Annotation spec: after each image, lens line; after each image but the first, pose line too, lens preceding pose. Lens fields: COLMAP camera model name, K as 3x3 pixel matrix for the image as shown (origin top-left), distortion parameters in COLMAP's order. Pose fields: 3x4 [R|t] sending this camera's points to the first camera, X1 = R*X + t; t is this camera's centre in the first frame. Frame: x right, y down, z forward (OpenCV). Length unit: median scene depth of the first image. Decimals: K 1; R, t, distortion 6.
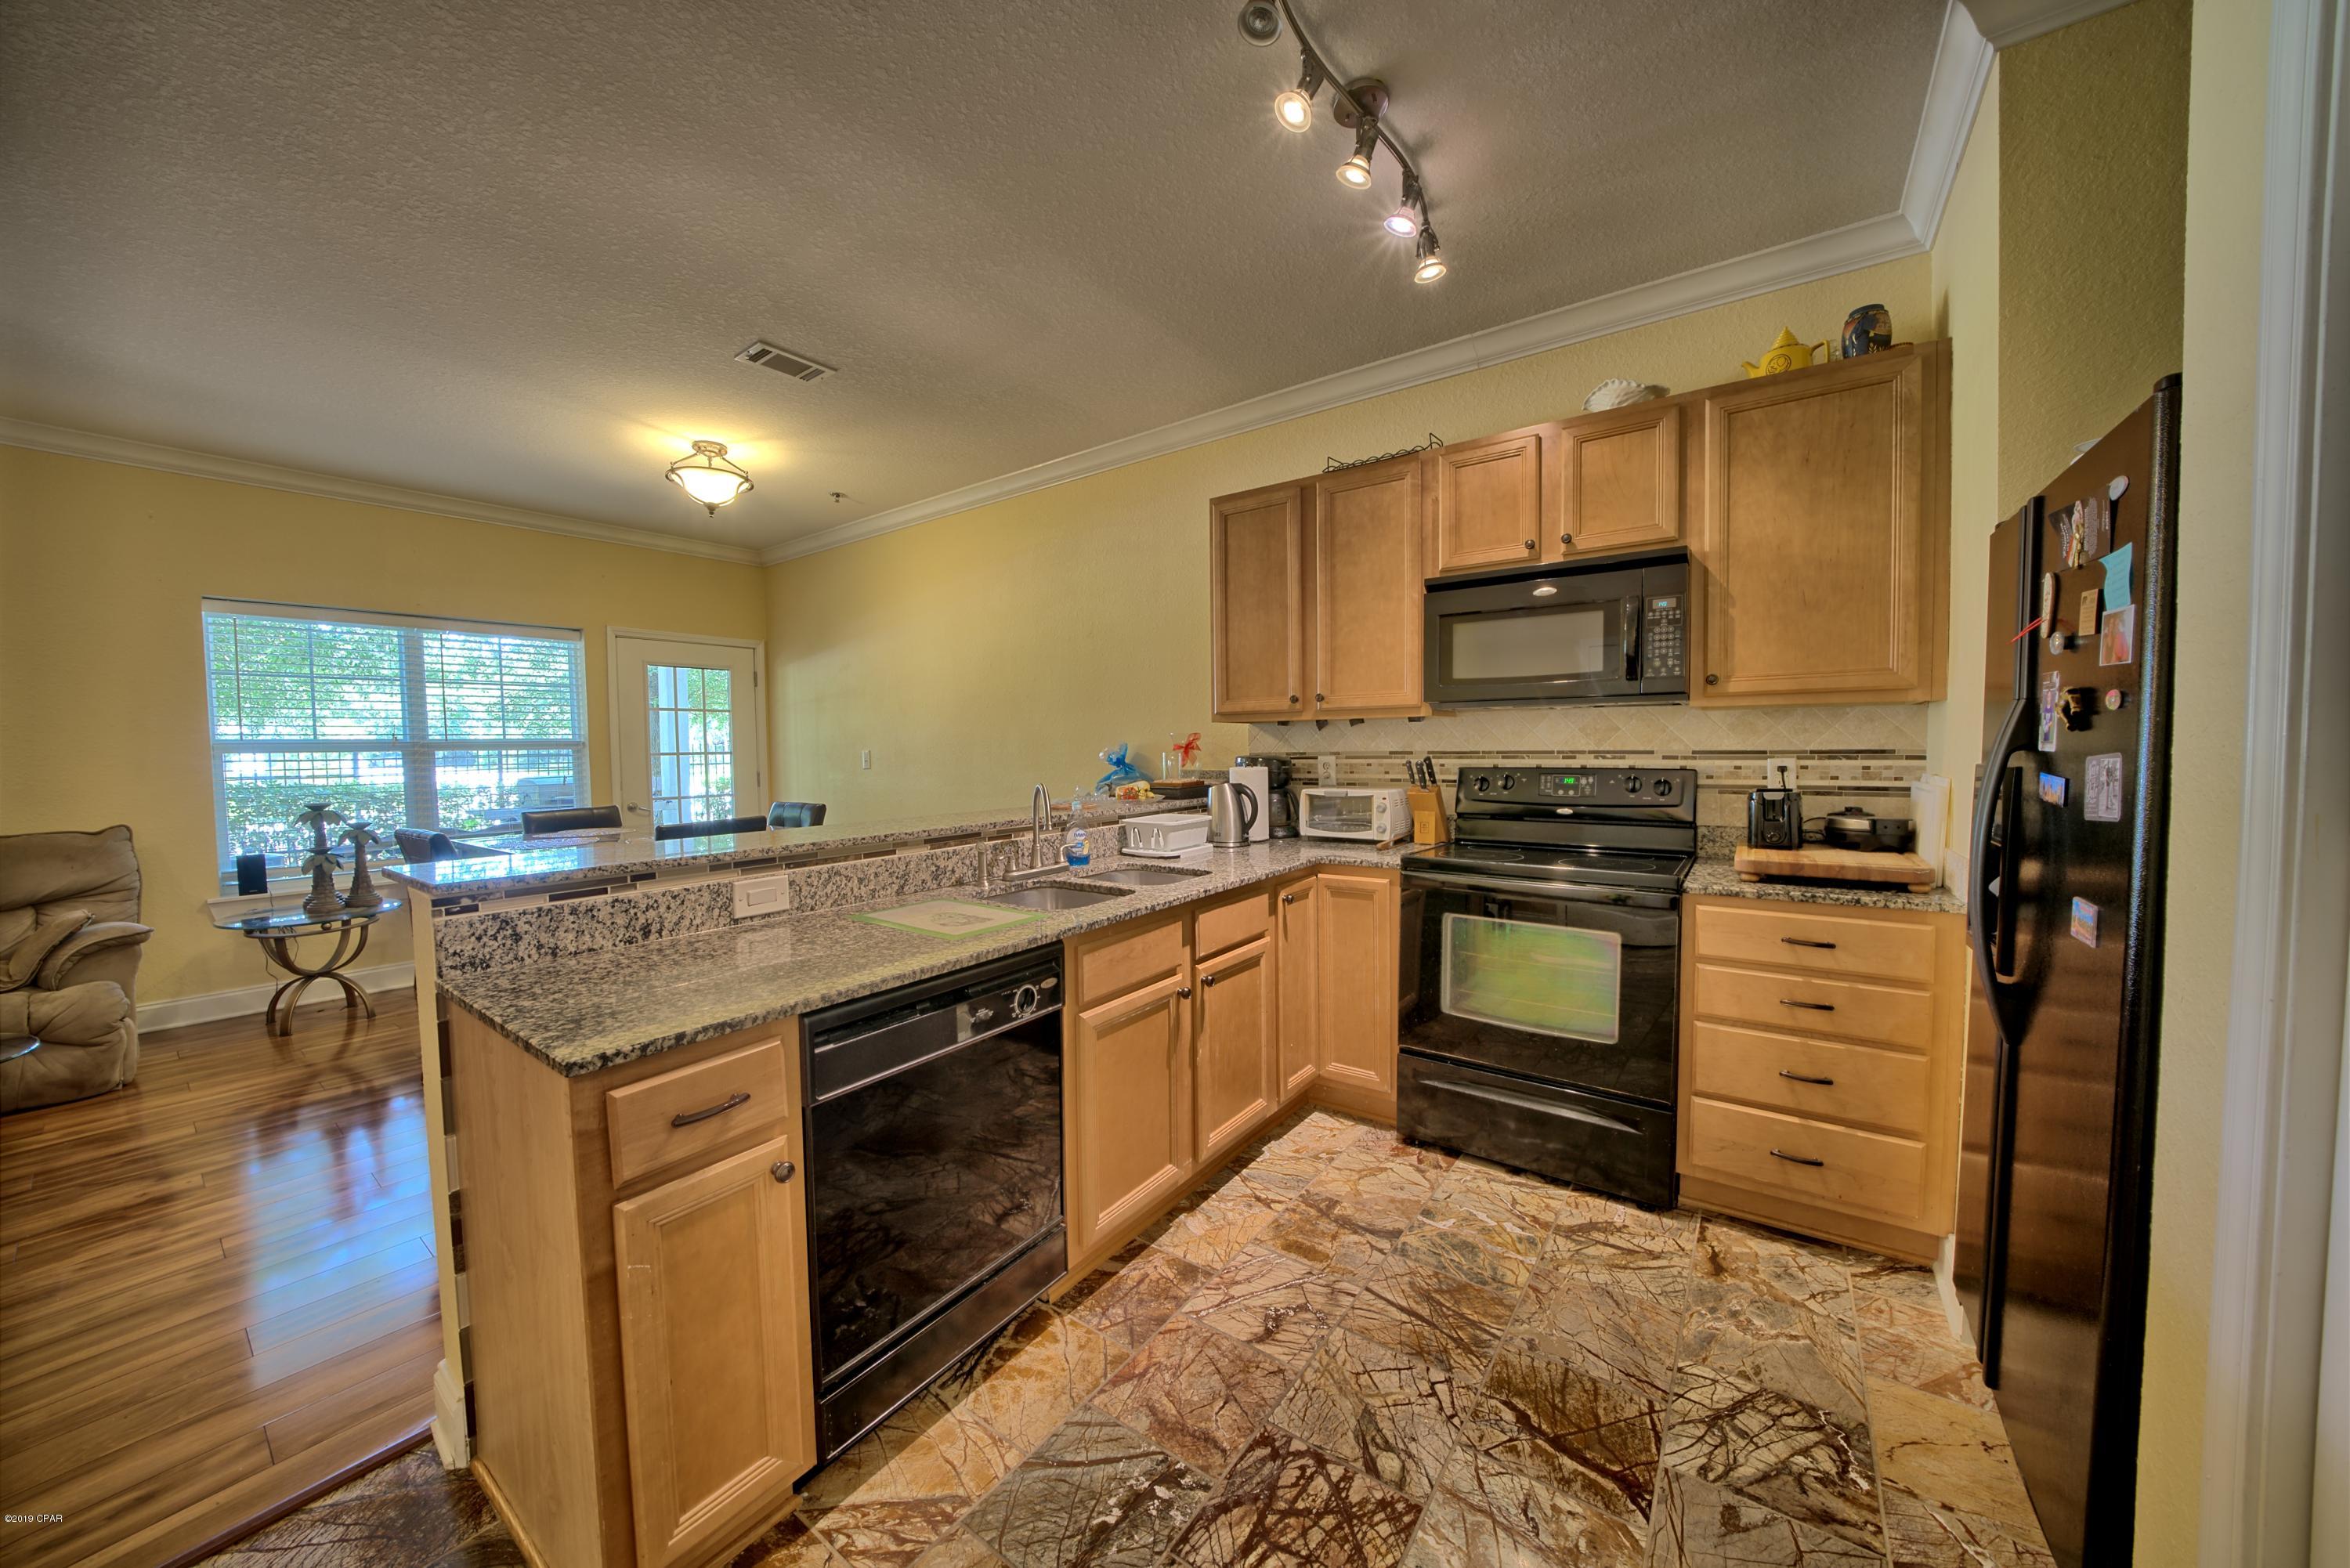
lens RADIAL K [[813.1, 0, 1170.9], [0, 813.1, 782.4], [0, 0, 1]] dist [-0.021138, 0.000600]
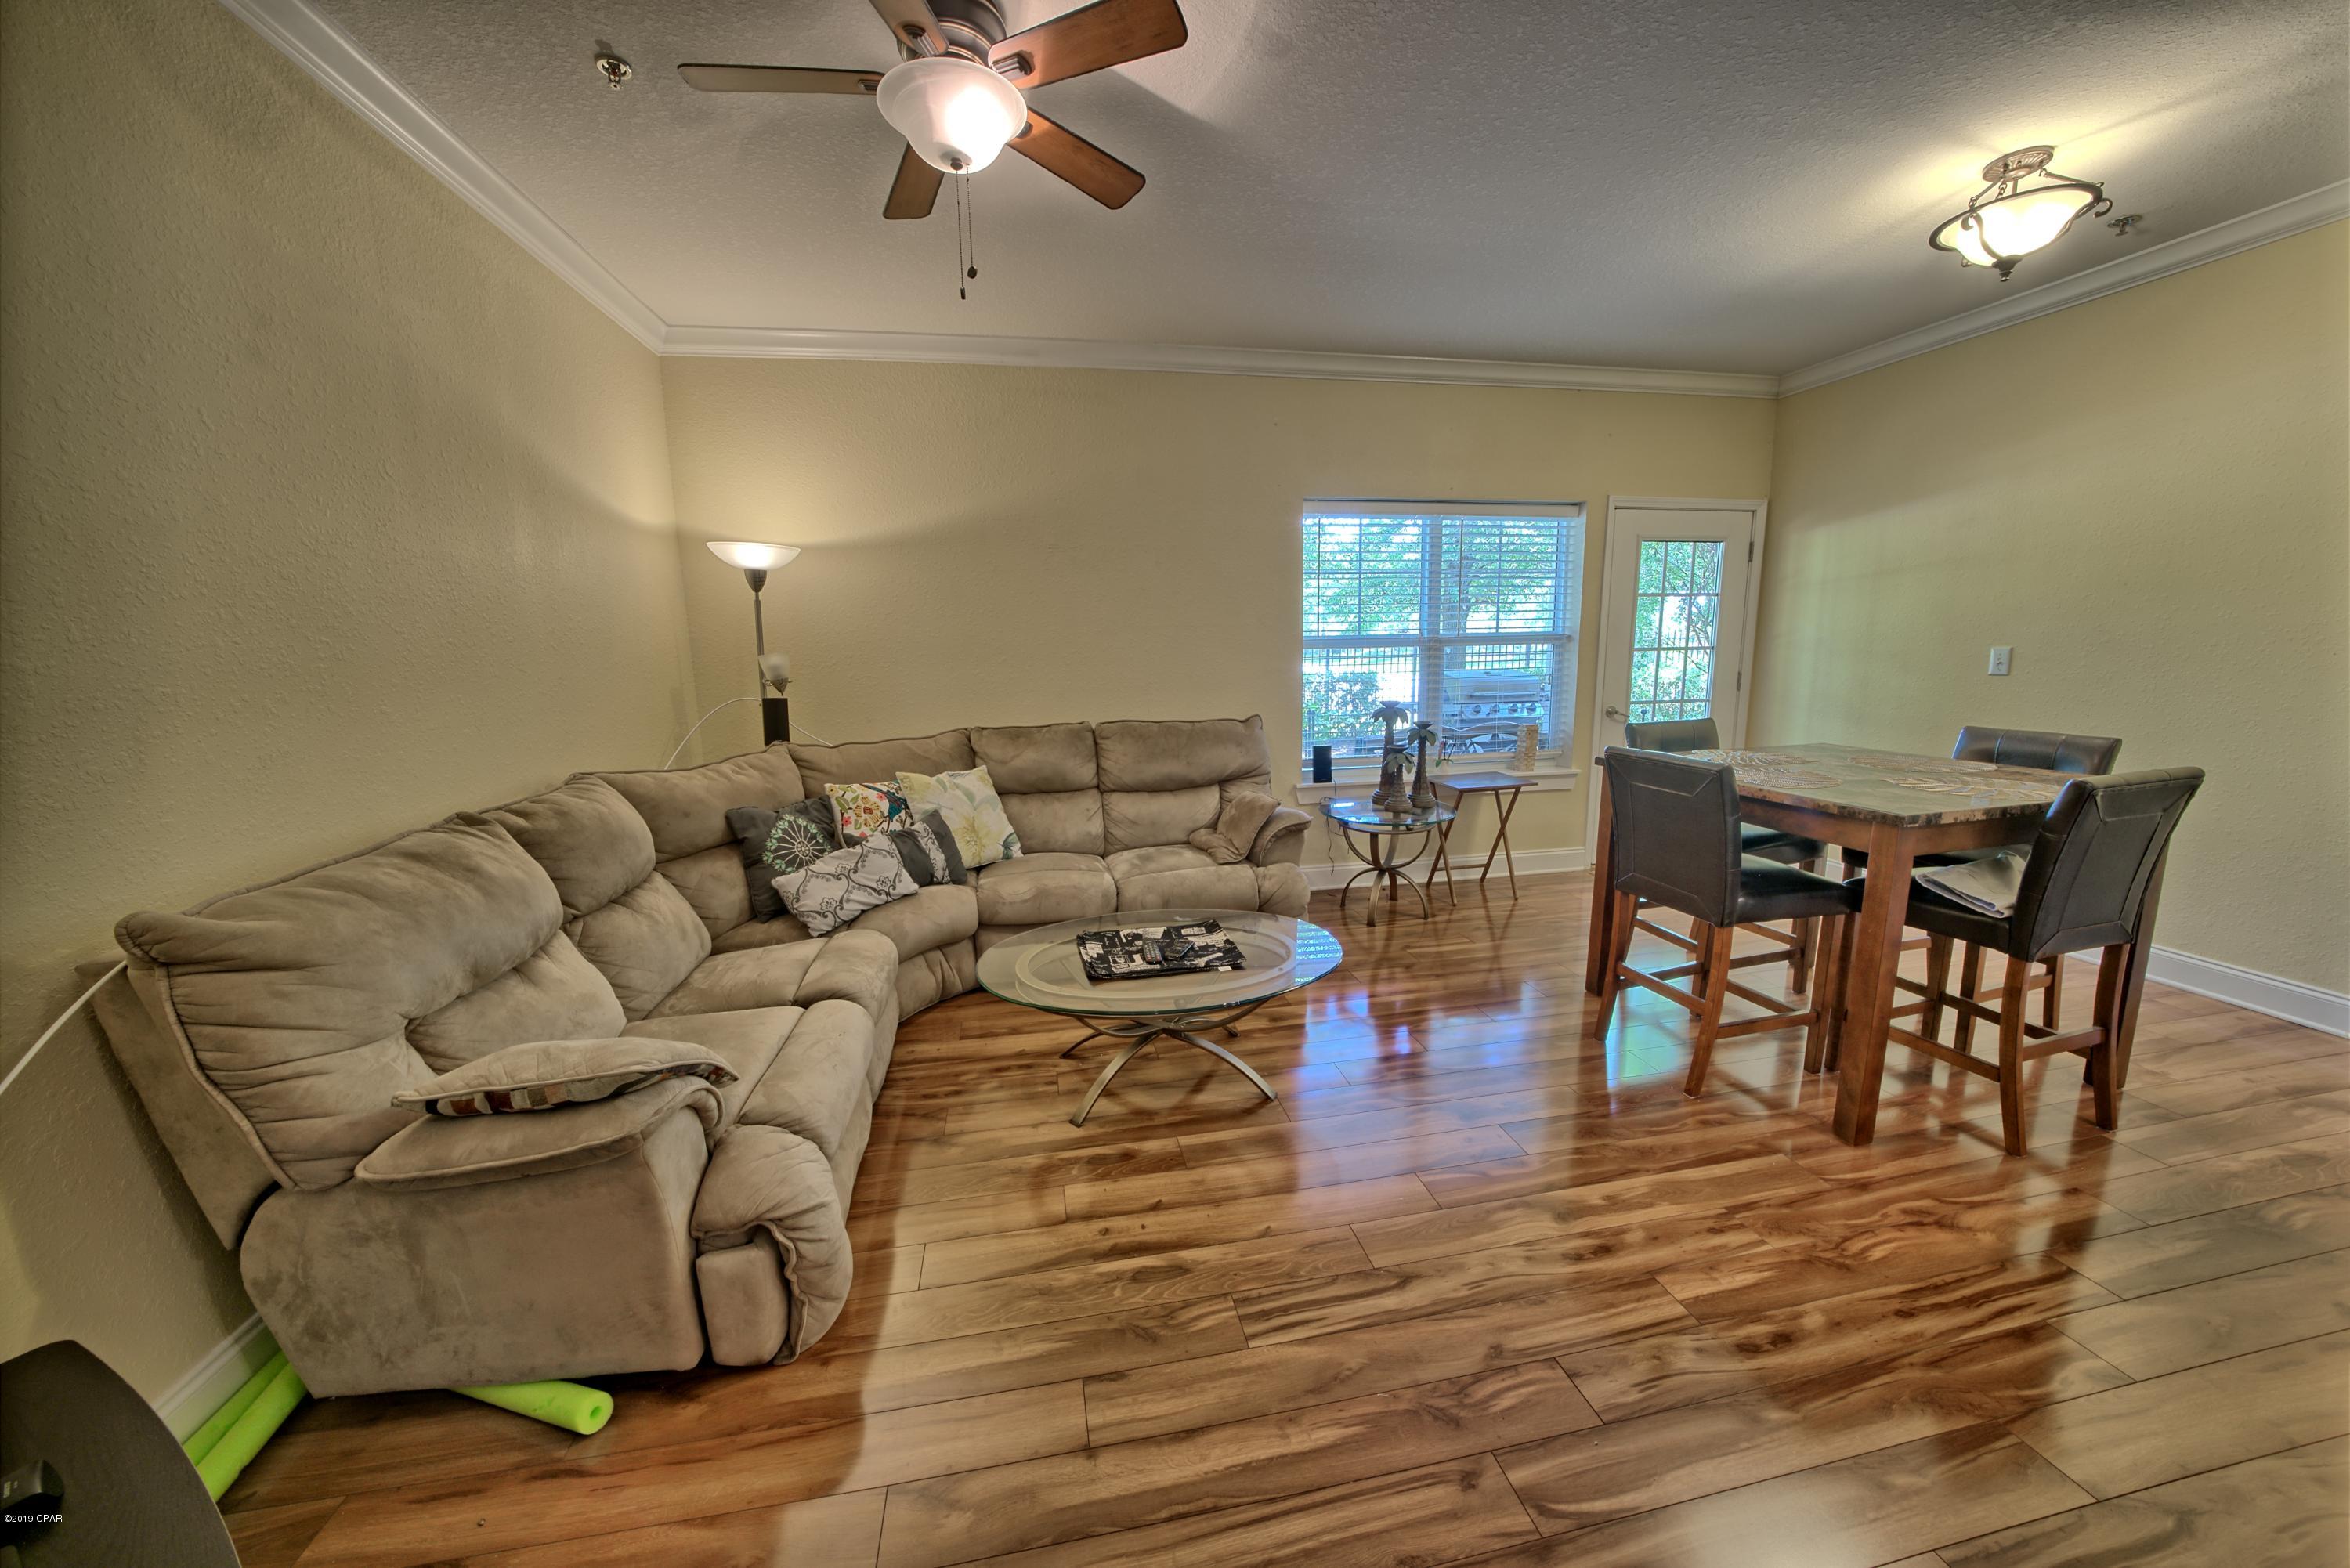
lens RADIAL K [[813.1, 0, 1170.9], [0, 813.1, 782.4], [0, 0, 1]] dist [-0.021138, 0.000600]
pose [[0.727319, 0.112882, -0.676953, -0.551267], [-0.023475, 0.989895, 0.139844, -0.006698], [0.685898, -0.085820, 0.722619, 0.063440]]
